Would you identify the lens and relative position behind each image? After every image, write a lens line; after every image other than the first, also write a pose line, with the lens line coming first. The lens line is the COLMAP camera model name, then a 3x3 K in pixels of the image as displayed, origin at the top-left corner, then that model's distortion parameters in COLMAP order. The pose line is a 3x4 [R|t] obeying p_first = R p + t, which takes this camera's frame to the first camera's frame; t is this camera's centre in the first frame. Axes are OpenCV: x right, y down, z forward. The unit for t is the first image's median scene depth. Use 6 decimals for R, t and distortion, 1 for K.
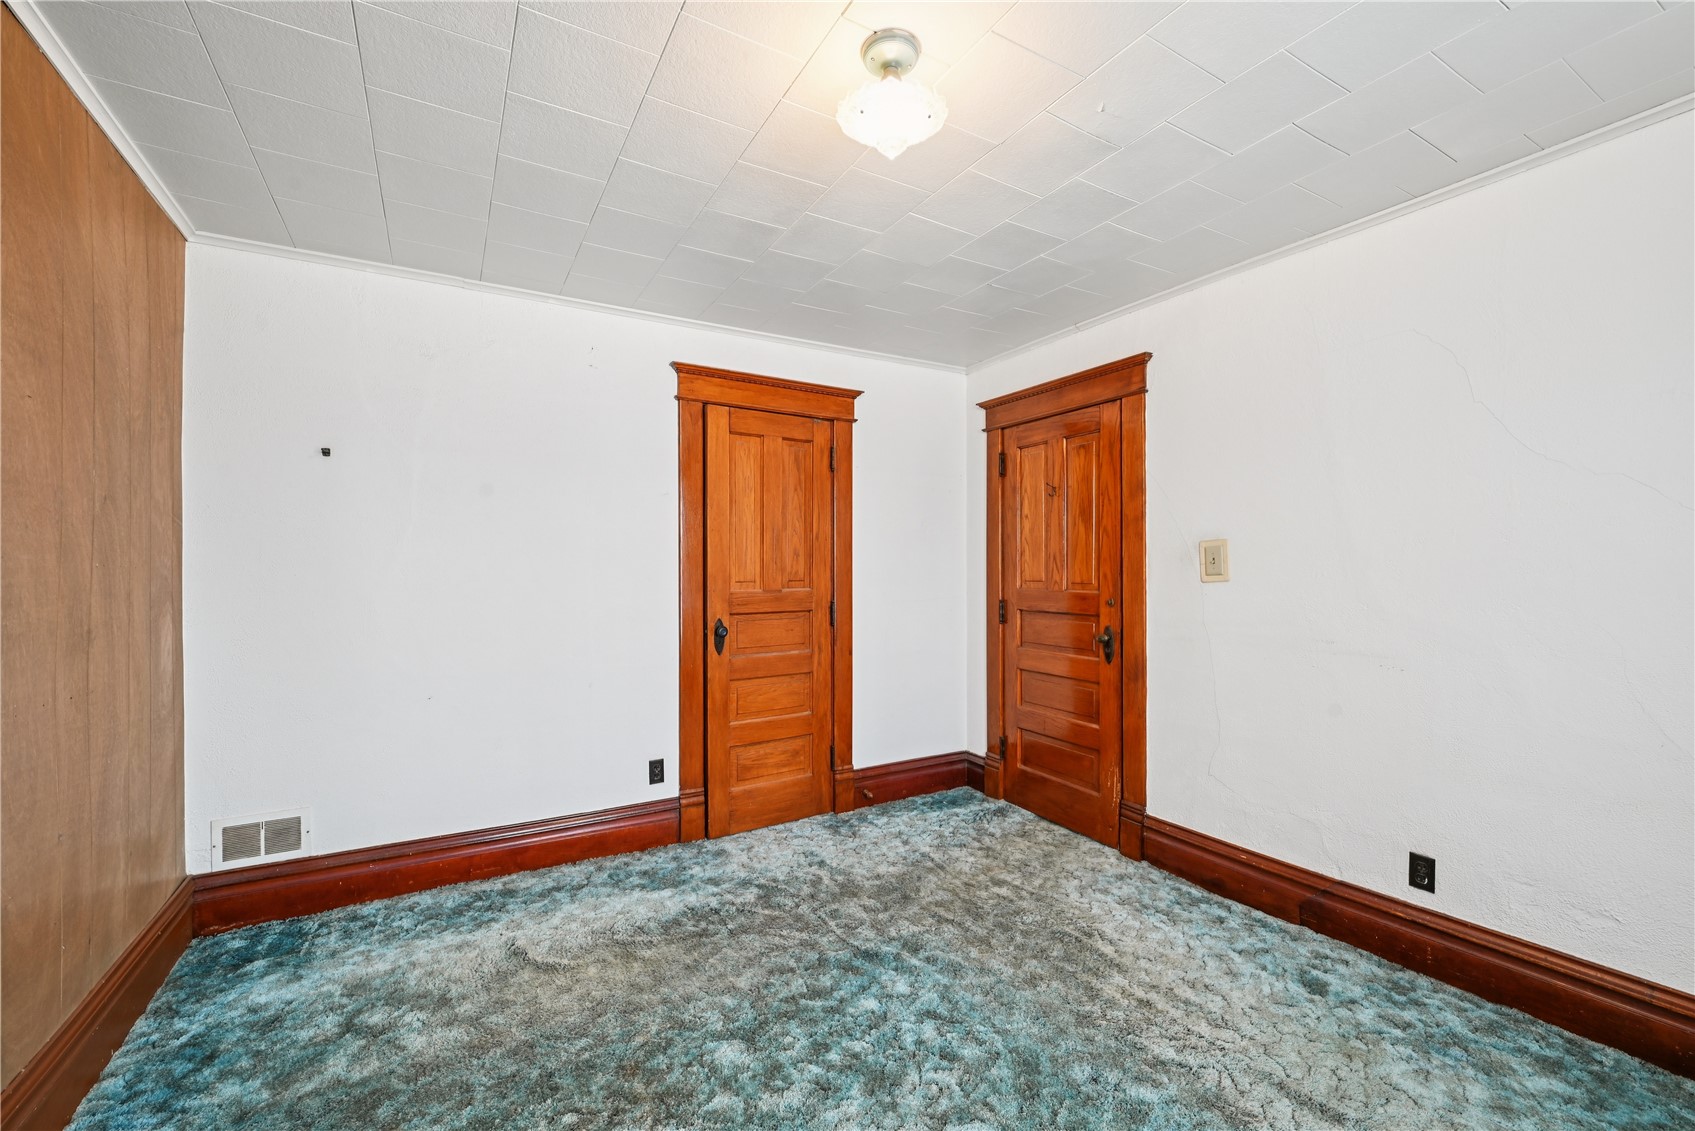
lens RADIAL K [[721.7, 0, 855.7], [0, 721.7, 567.4], [0, 0, 1]] dist [-0.002257, -0.000247]
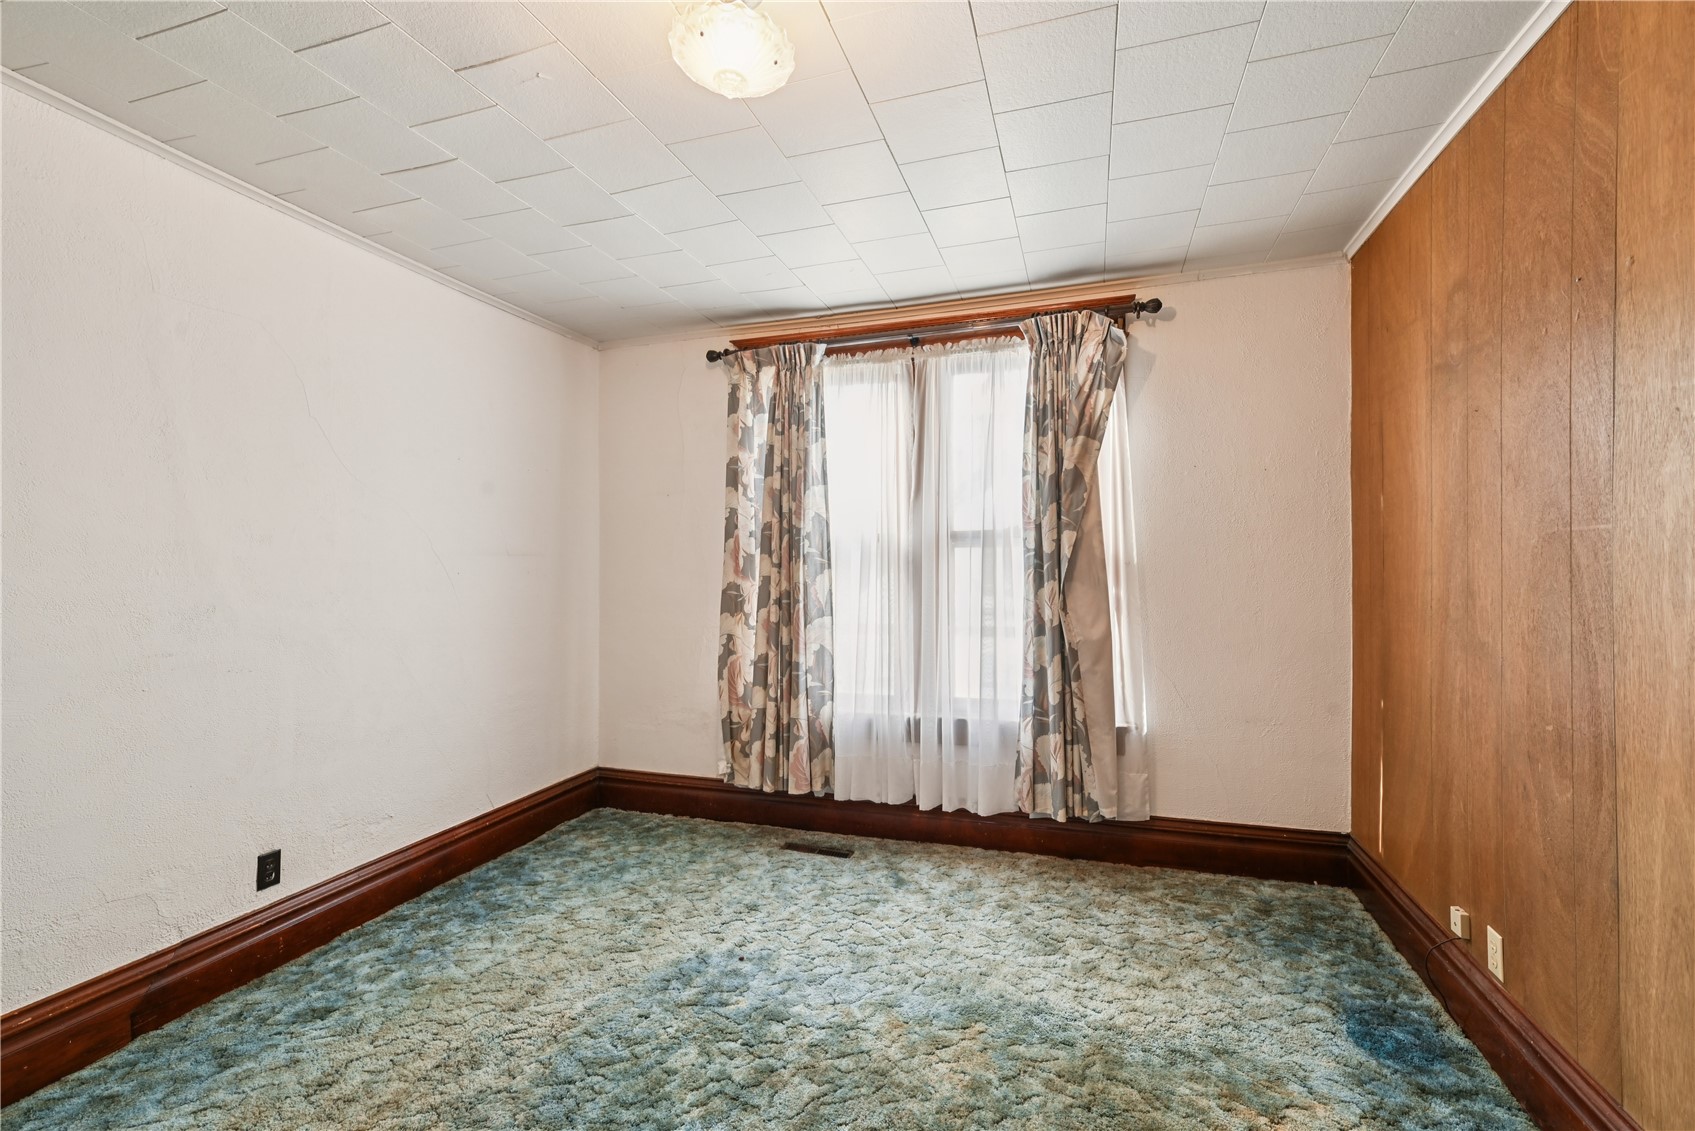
lens RADIAL K [[721.7, 0, 858.2], [0, 721.7, 567.6], [0, 0, 1]] dist [-0.002257, -0.000247]
pose [[-0.664076, 0.007546, 0.747627, -0.333520], [0.004896, 0.999972, -0.005744, 0.009007], [-0.747649, -0.000155, -0.664094, 0.692660]]
